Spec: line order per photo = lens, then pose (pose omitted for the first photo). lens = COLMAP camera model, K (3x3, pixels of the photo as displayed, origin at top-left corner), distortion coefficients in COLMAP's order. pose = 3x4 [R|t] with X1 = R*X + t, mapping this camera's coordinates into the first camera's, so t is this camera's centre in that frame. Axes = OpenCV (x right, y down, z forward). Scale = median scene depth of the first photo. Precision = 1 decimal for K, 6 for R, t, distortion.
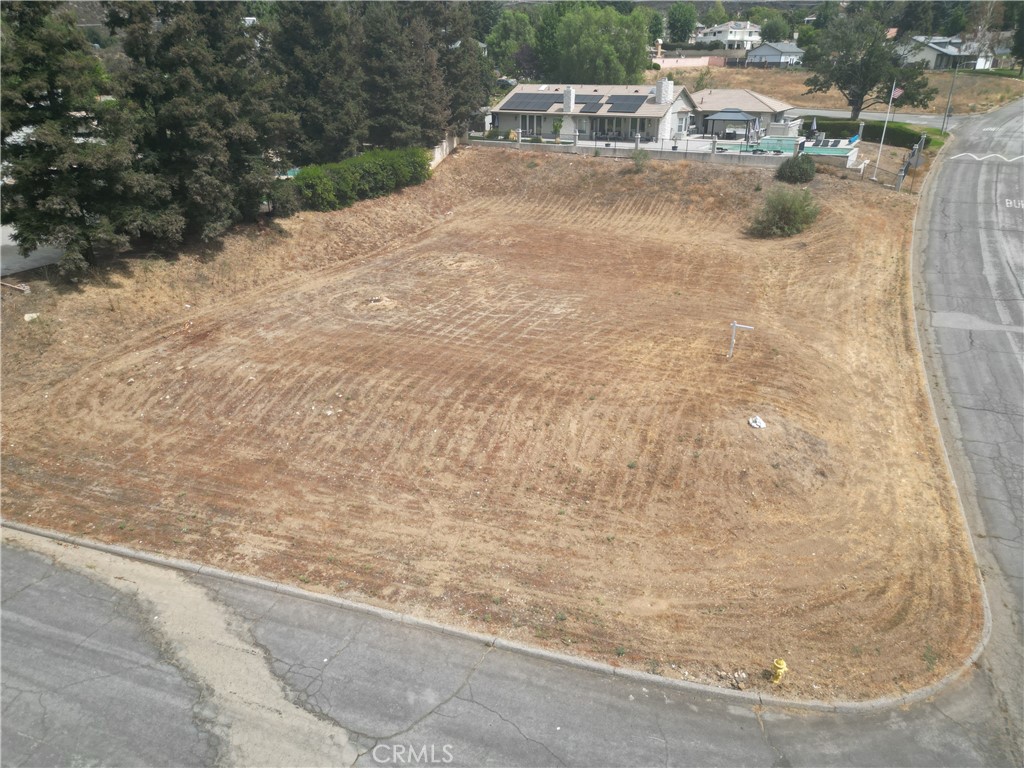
lens RADIAL K [[720.1, 0, 511.4], [0, 720.1, 385.2], [0, 0, 1]] dist [0.061930, -0.052278]
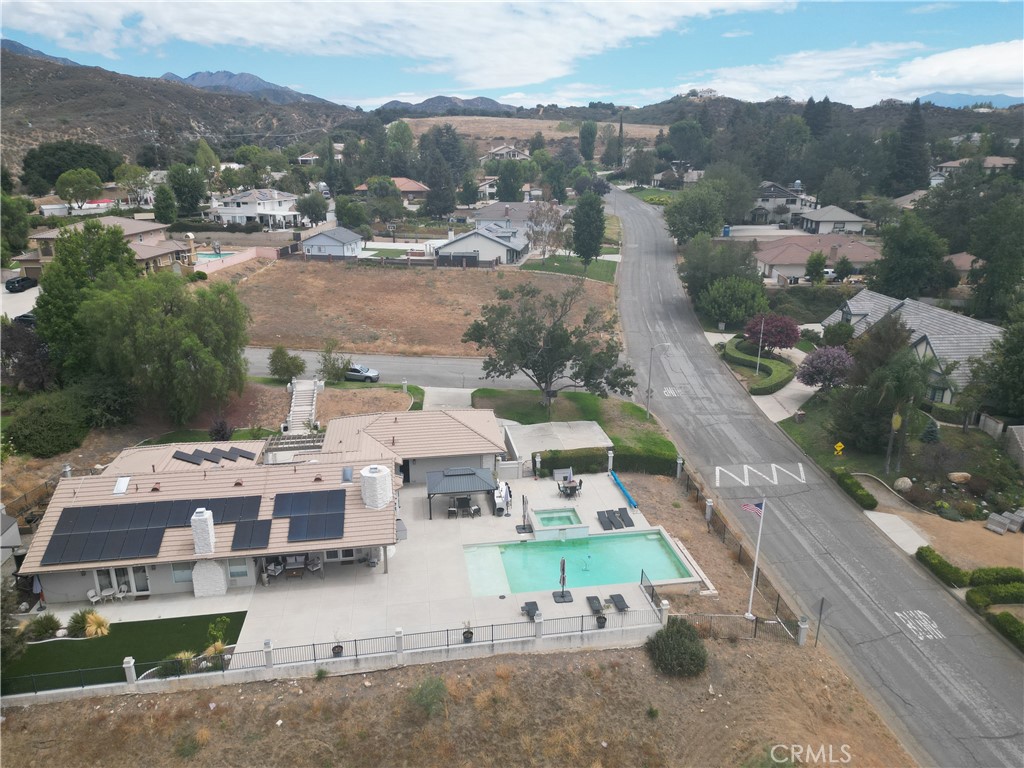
lens RADIAL K [[720.1, 0, 503.5], [0, 720.1, 381.5], [0, 0, 1]] dist [0.061930, -0.052278]
pose [[0.782394, -0.189883, 0.593131, -0.042722], [0.252716, 0.967250, -0.023703, -0.417432], [-0.569206, 0.168439, 0.804757, 0.414996]]
